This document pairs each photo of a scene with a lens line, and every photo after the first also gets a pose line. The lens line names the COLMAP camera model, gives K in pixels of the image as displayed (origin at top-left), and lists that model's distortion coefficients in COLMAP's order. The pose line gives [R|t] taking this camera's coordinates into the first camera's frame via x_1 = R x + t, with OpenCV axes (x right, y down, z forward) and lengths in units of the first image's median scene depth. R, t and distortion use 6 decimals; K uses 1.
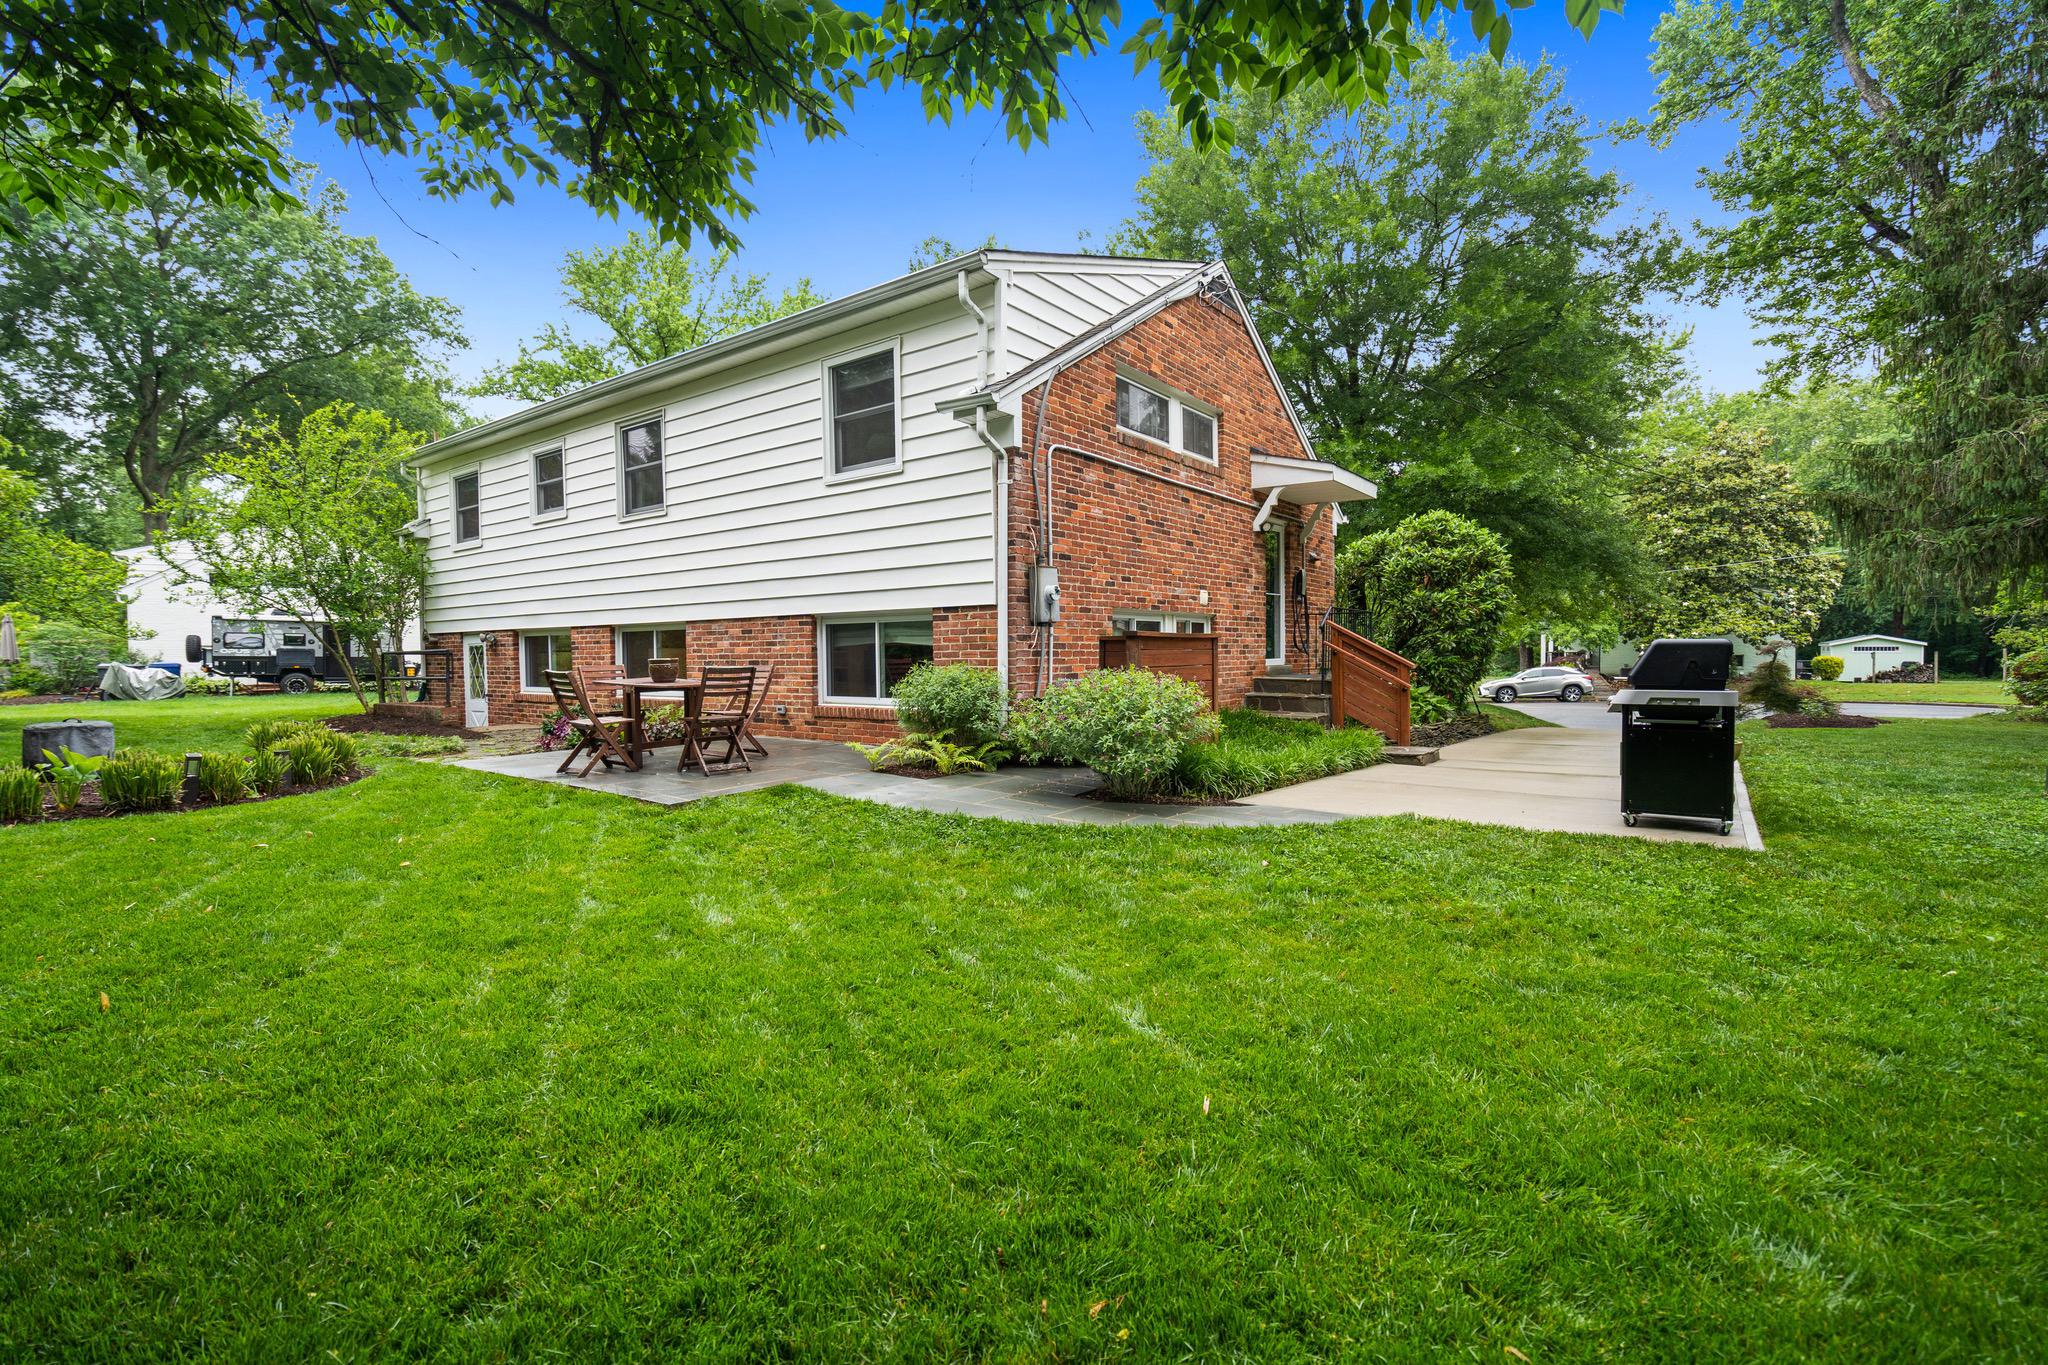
lens RADIAL K [[896.5, 0, 995.6], [0, 896.5, 683.5], [0, 0, 1]] dist [-0.000895, 0.000195]
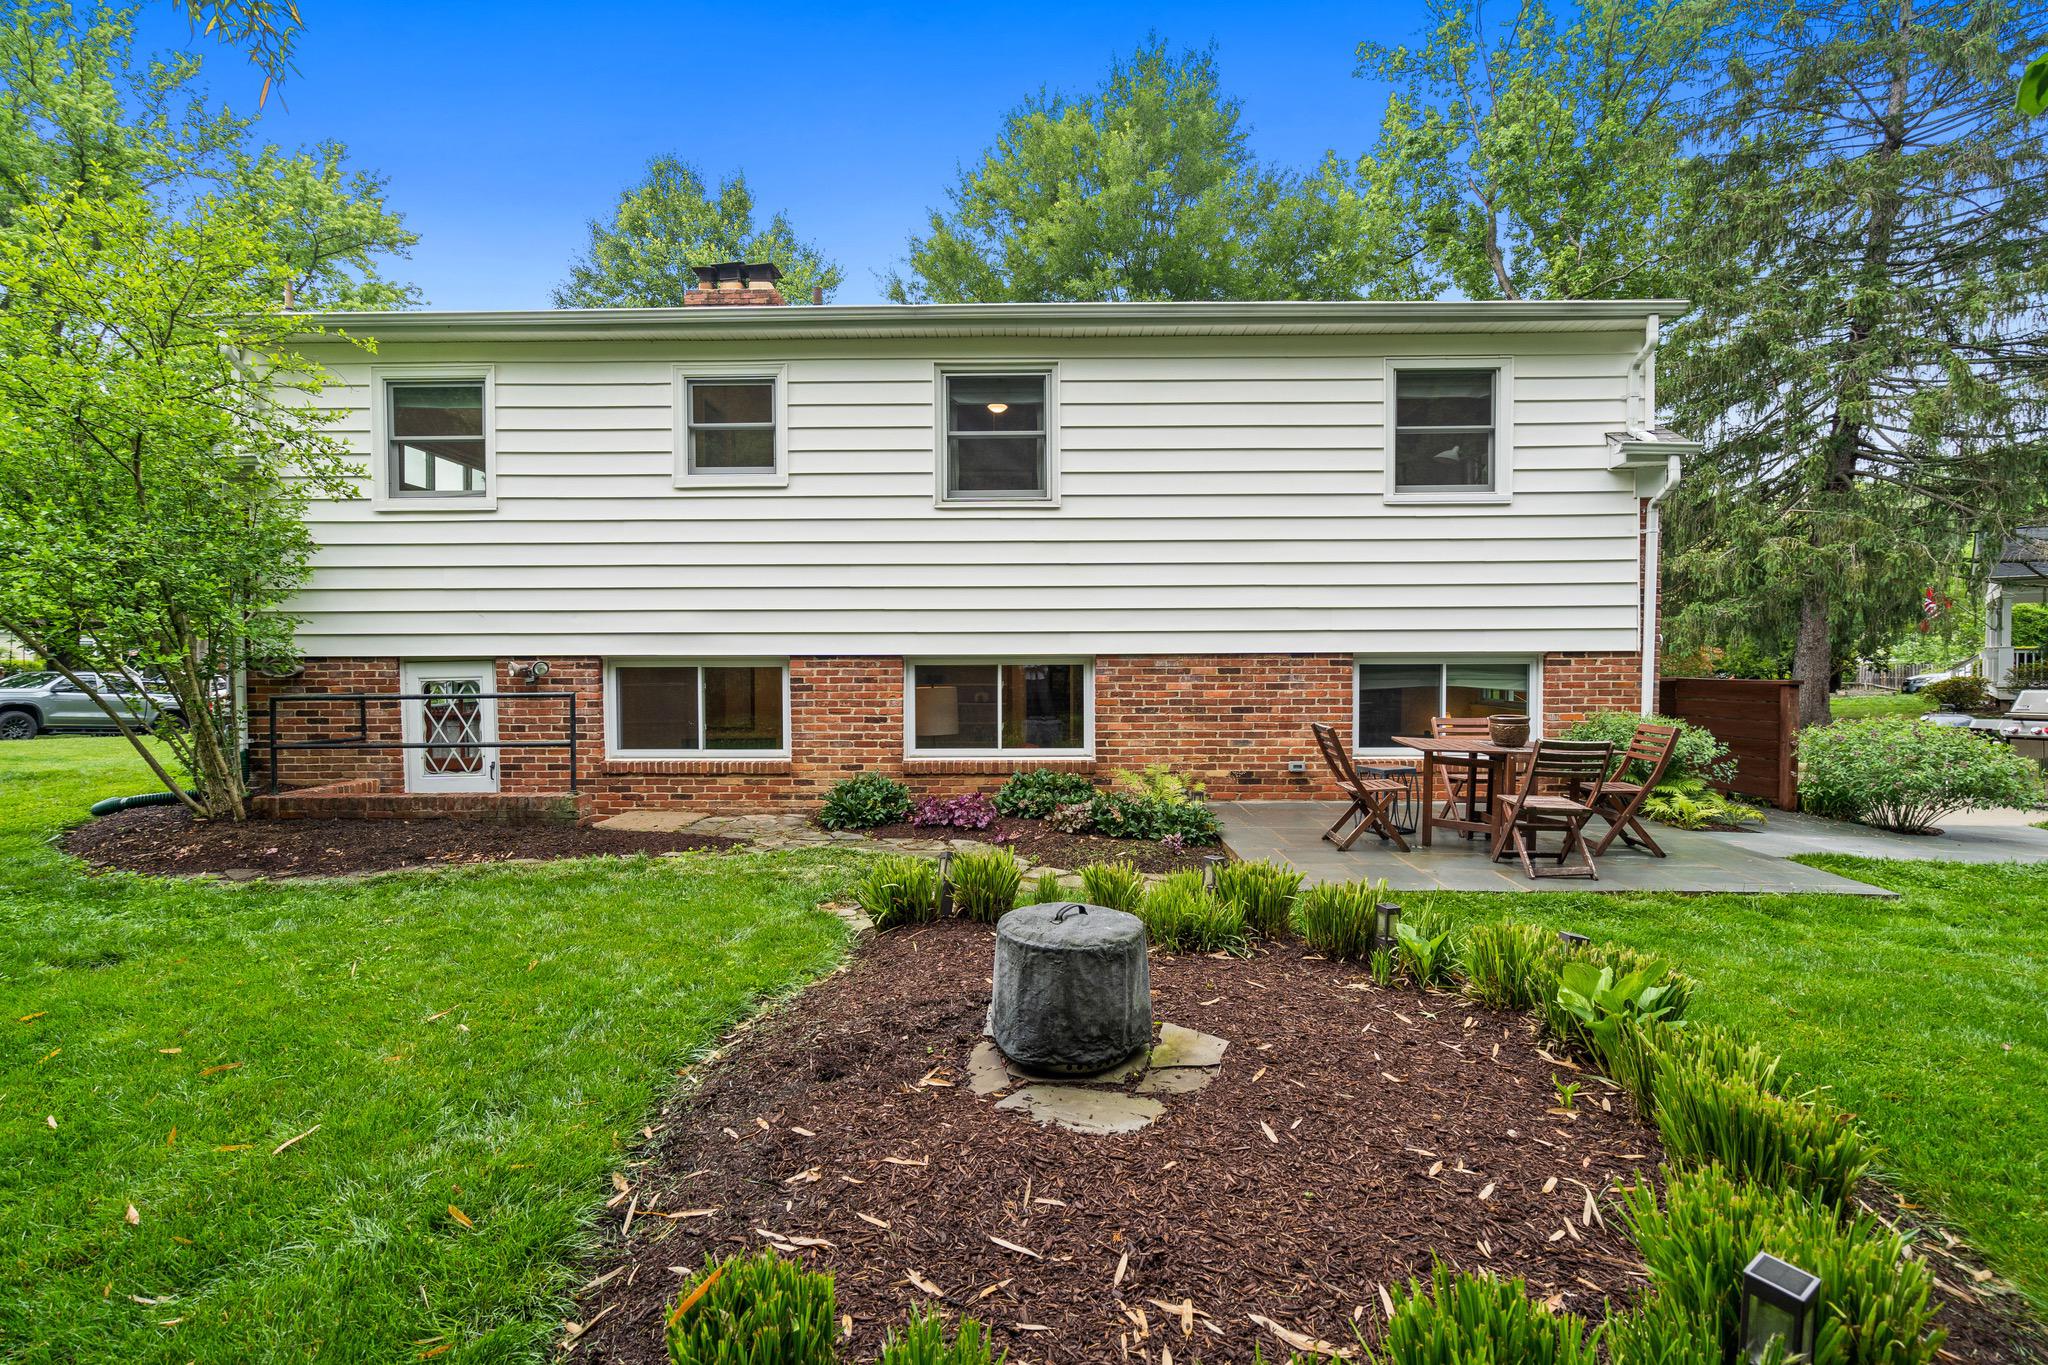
lens RADIAL K [[821.8, 0, 1024.0], [0, 821.8, 721.0], [0, 0, 1]] dist [-0.000476, -0.000073]
pose [[0.807895, -0.012227, 0.589199, -0.950547], [0.015429, 0.999881, -0.000405, -0.017516], [-0.589124, 0.009418, 0.807988, 0.575443]]
